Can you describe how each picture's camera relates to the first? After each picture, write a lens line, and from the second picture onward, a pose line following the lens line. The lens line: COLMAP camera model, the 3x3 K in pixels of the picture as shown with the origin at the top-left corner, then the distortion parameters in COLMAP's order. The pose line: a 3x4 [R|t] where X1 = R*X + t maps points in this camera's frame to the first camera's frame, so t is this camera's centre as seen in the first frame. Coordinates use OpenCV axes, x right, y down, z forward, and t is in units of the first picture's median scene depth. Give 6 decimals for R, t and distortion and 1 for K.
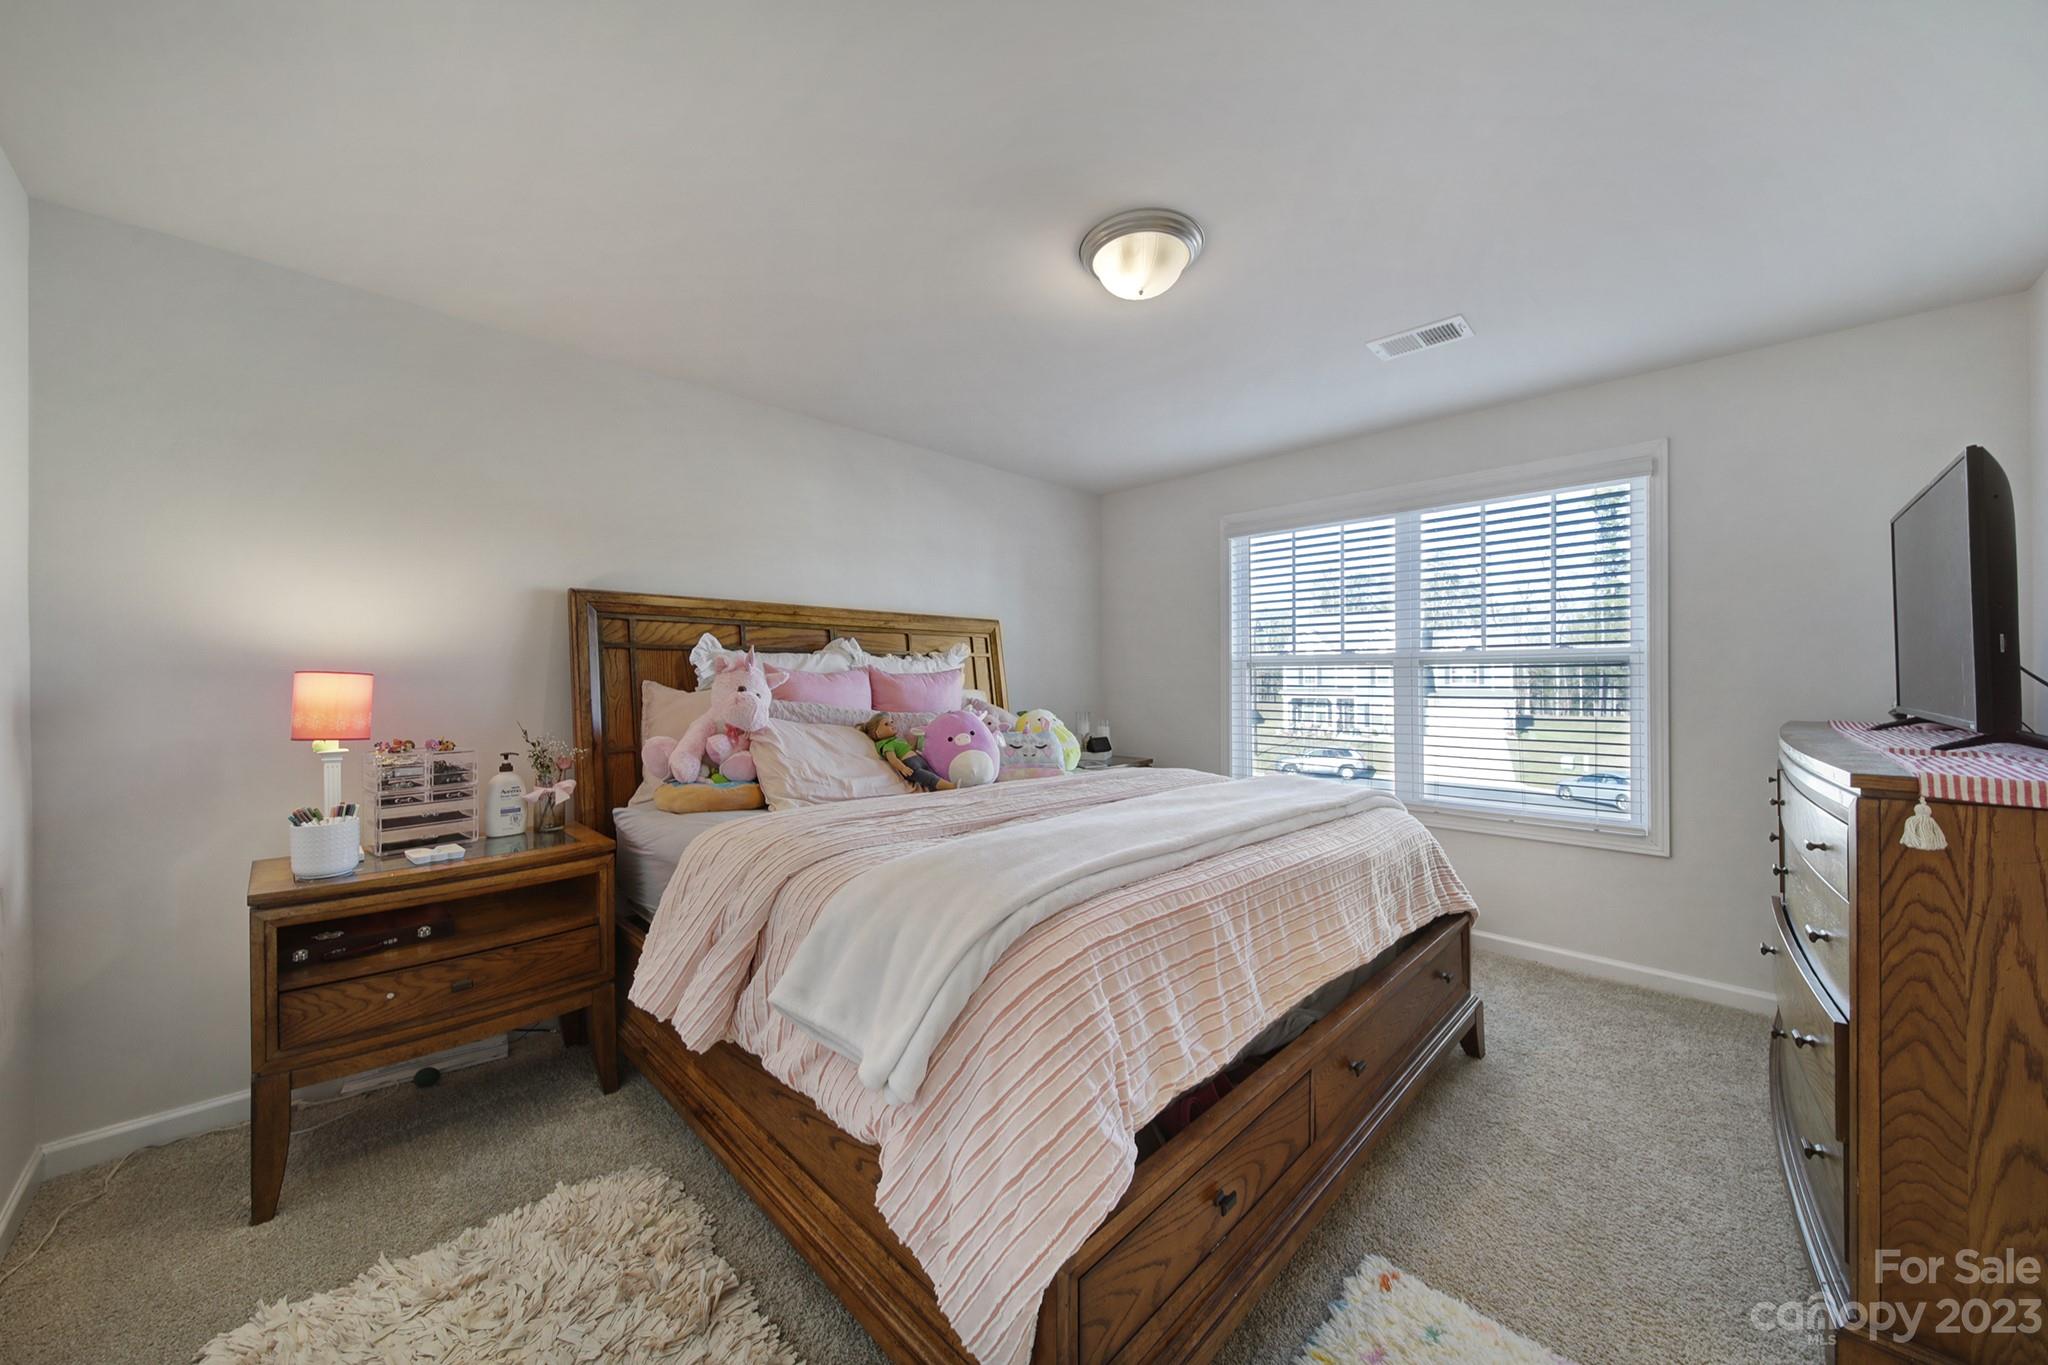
lens RADIAL K [[724.8, 0, 1019.4], [0, 724.8, 680.0], [0, 0, 1]] dist [0.000898, -0.000154]
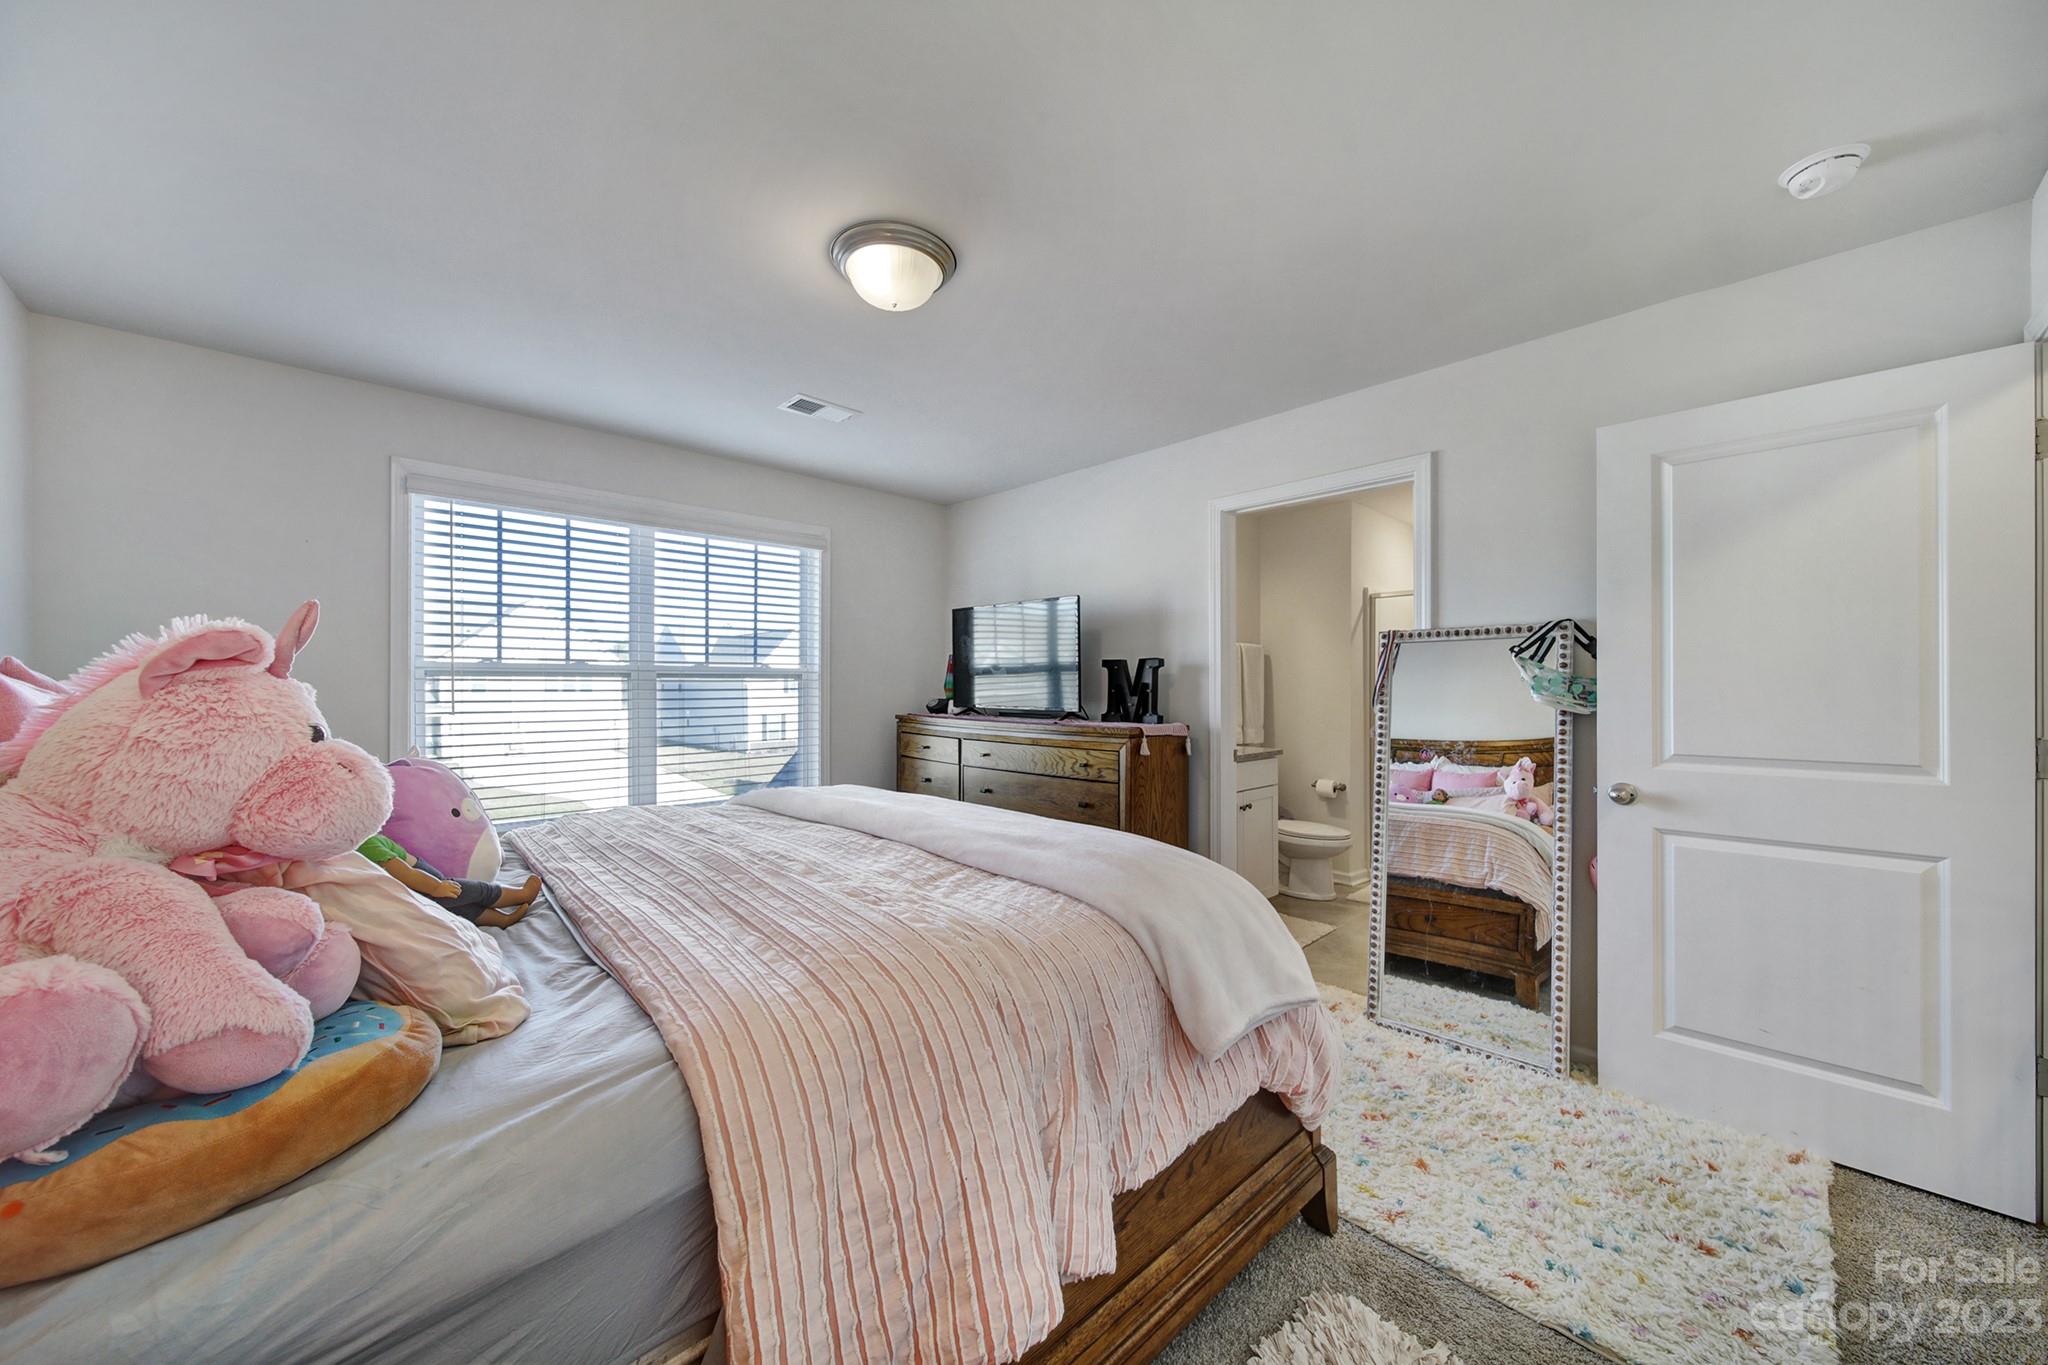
lens RADIAL K [[724.8, 0, 1019.4], [0, 724.8, 683.4], [0, 0, 1]] dist [0.000898, -0.000154]
pose [[0.032318, 0.008968, 0.999437, -0.465547], [0.005615, 0.999942, -0.009154, -0.000955], [-0.999462, 0.005908, 0.032266, 0.461169]]
